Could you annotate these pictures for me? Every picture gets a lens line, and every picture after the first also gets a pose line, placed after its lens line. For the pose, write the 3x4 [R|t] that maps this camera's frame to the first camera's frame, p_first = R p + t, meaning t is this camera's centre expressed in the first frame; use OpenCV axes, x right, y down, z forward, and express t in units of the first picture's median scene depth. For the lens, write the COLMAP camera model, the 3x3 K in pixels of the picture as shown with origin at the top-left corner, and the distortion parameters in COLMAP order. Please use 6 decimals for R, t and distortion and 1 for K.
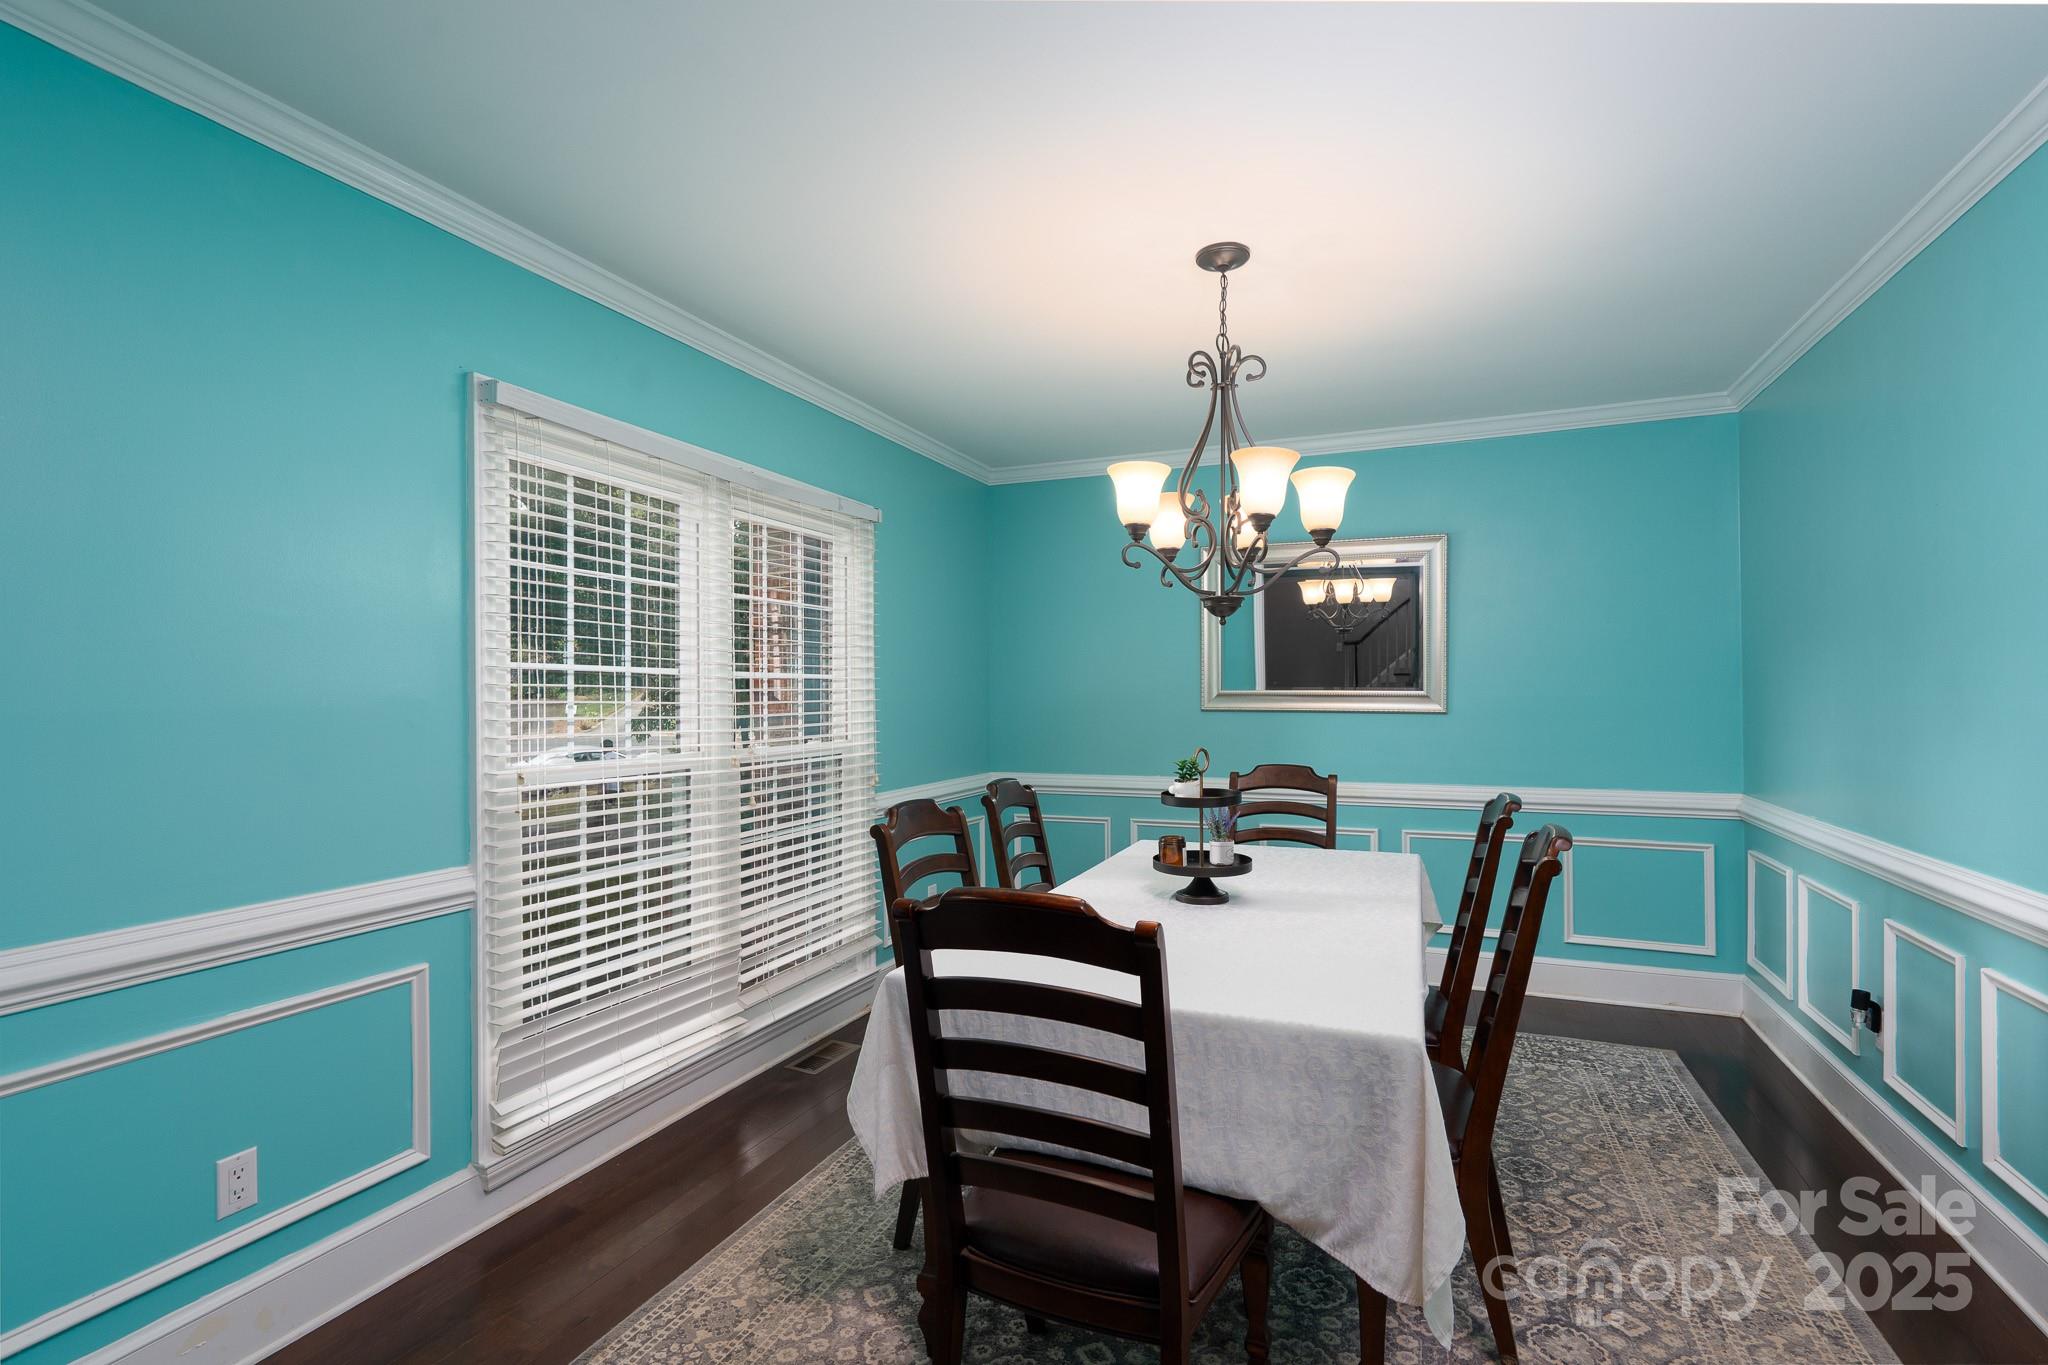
lens RADIAL K [[933.3, 0, 1014.3], [0, 933.3, 682.0], [0, 0, 1]] dist [0.006209, 0.001496]
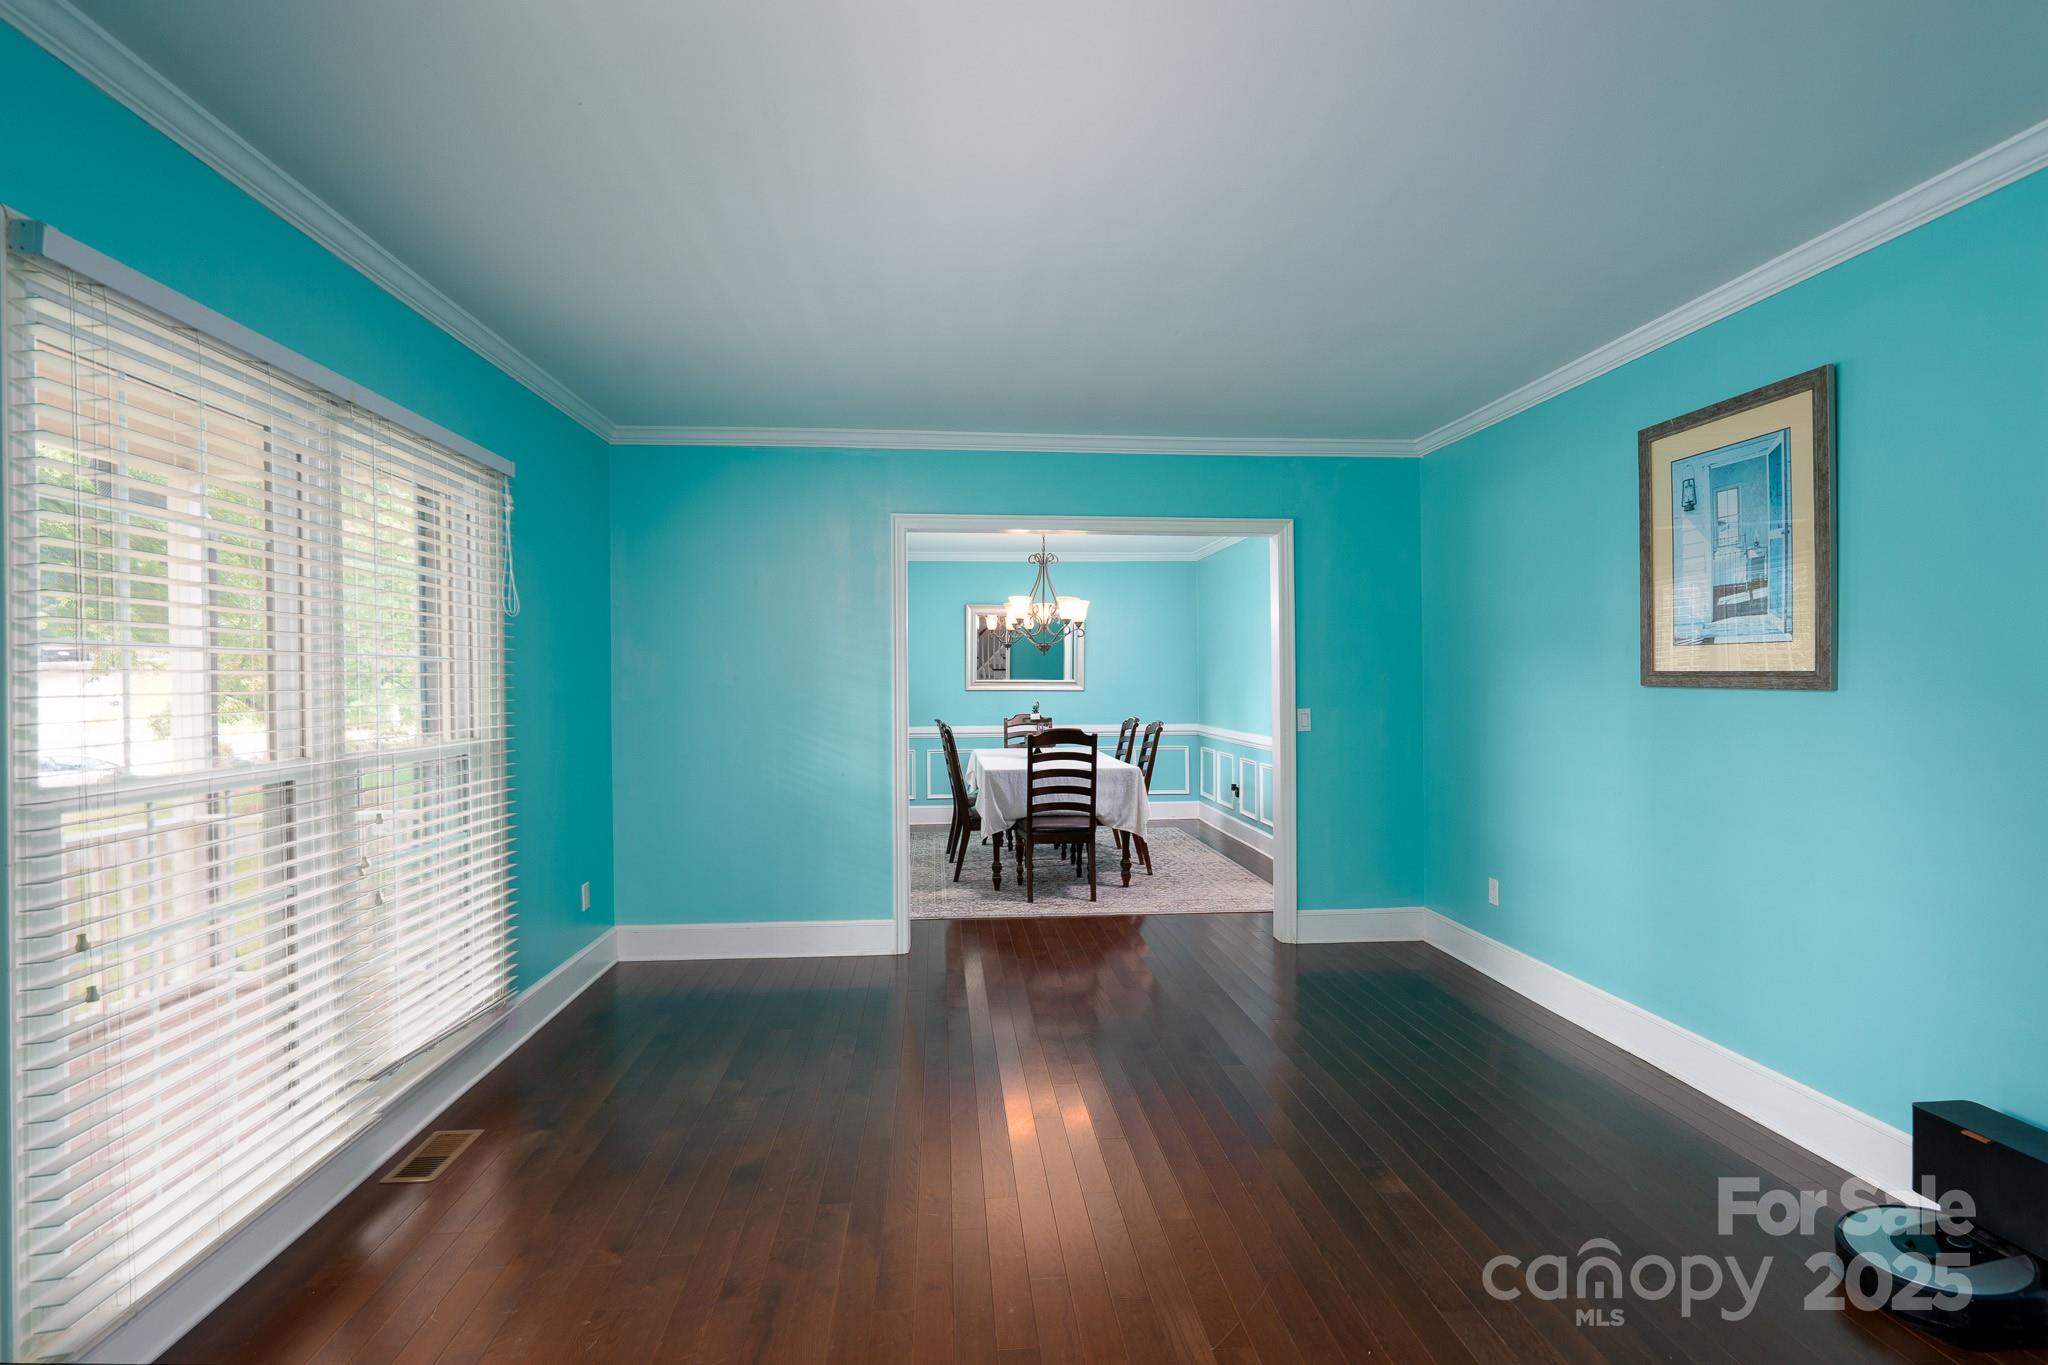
lens RADIAL K [[933.3, 0, 1027.9], [0, 933.3, 681.4], [0, 0, 1]] dist [0.006209, 0.001496]
pose [[0.881481, -0.014980, 0.471982, -0.935996], [0.013616, 0.999887, 0.006306, -0.003010], [-0.472023, 0.000868, 0.881586, -1.147927]]
